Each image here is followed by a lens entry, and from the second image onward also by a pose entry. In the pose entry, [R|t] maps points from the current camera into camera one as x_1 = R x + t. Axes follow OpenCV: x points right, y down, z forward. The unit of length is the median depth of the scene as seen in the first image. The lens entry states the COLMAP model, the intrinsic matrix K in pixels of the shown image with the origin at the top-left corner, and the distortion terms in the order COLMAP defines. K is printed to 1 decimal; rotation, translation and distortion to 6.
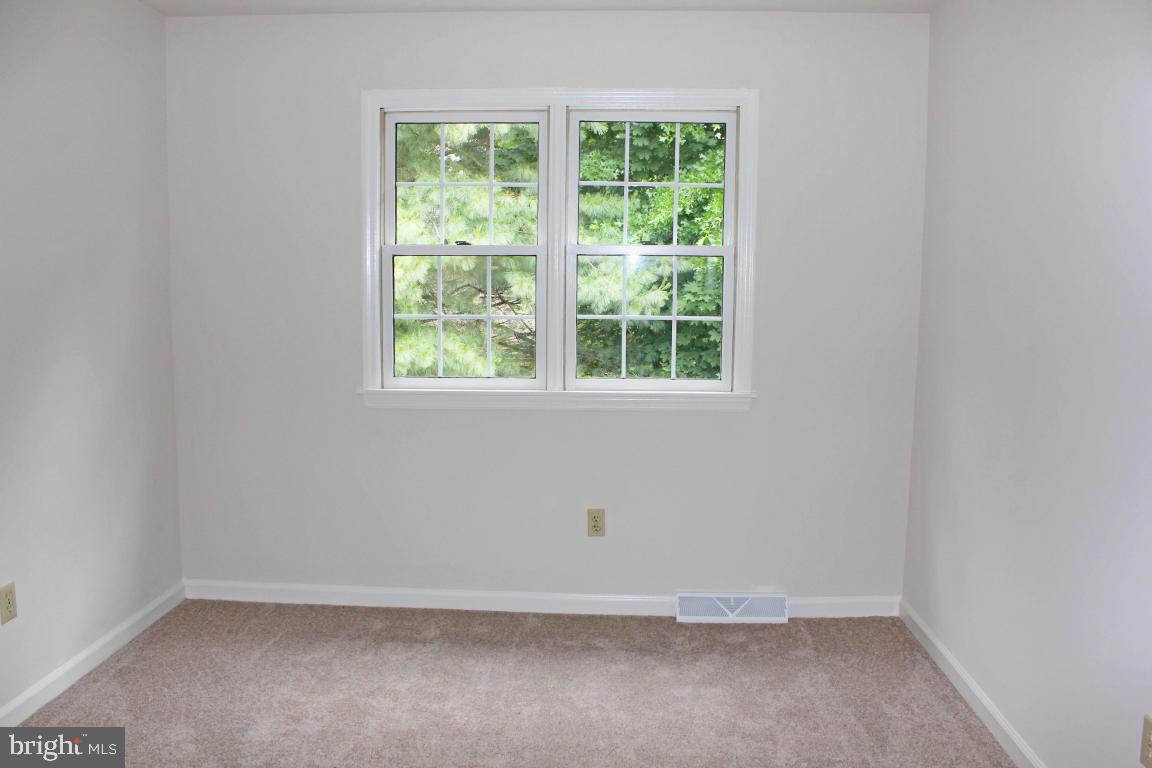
lens RADIAL K [[956.8, 0, 593.0], [0, 956.8, 382.4], [0, 0, 1]] dist [-0.152844, 0.107709]
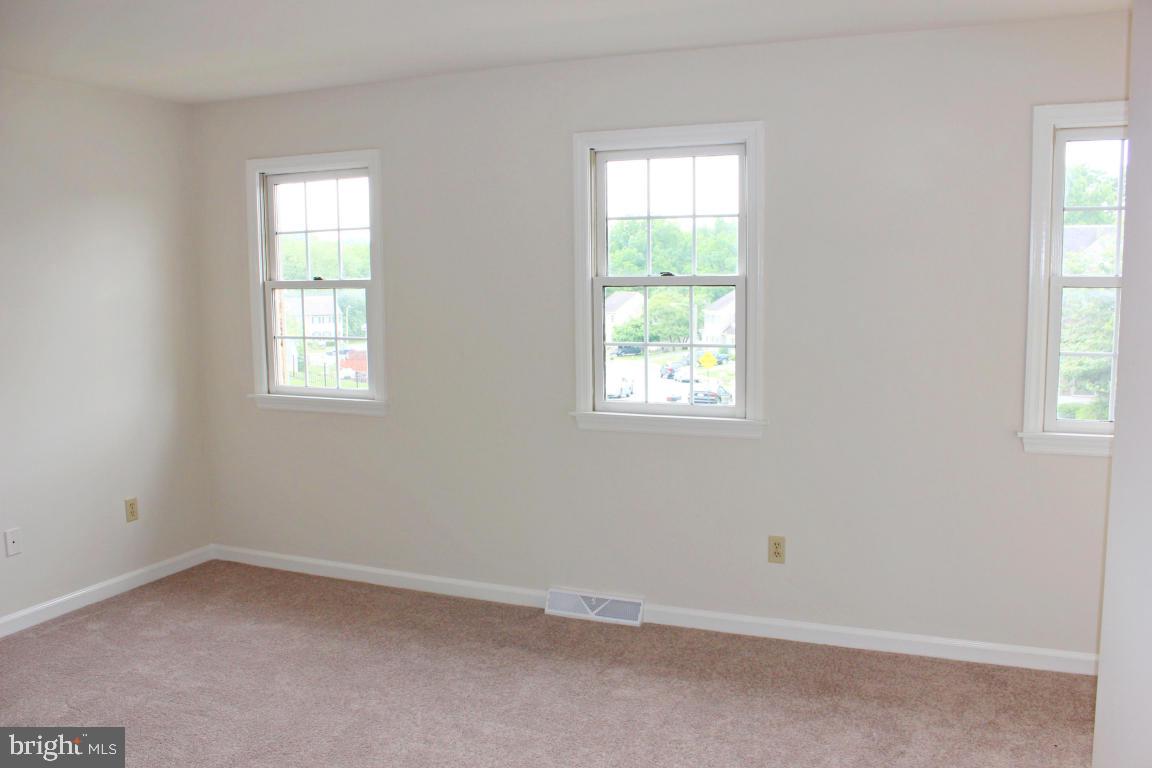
lens RADIAL K [[956.8, 0, 593.0], [0, 956.8, 382.4], [0, 0, 1]] dist [-0.152844, 0.107709]
pose [[0.939483, 0.021662, -0.341910, 0.510689], [-0.032210, 0.999163, -0.025203, 0.008328], [0.341078, 0.034691, 0.939395, -0.031799]]
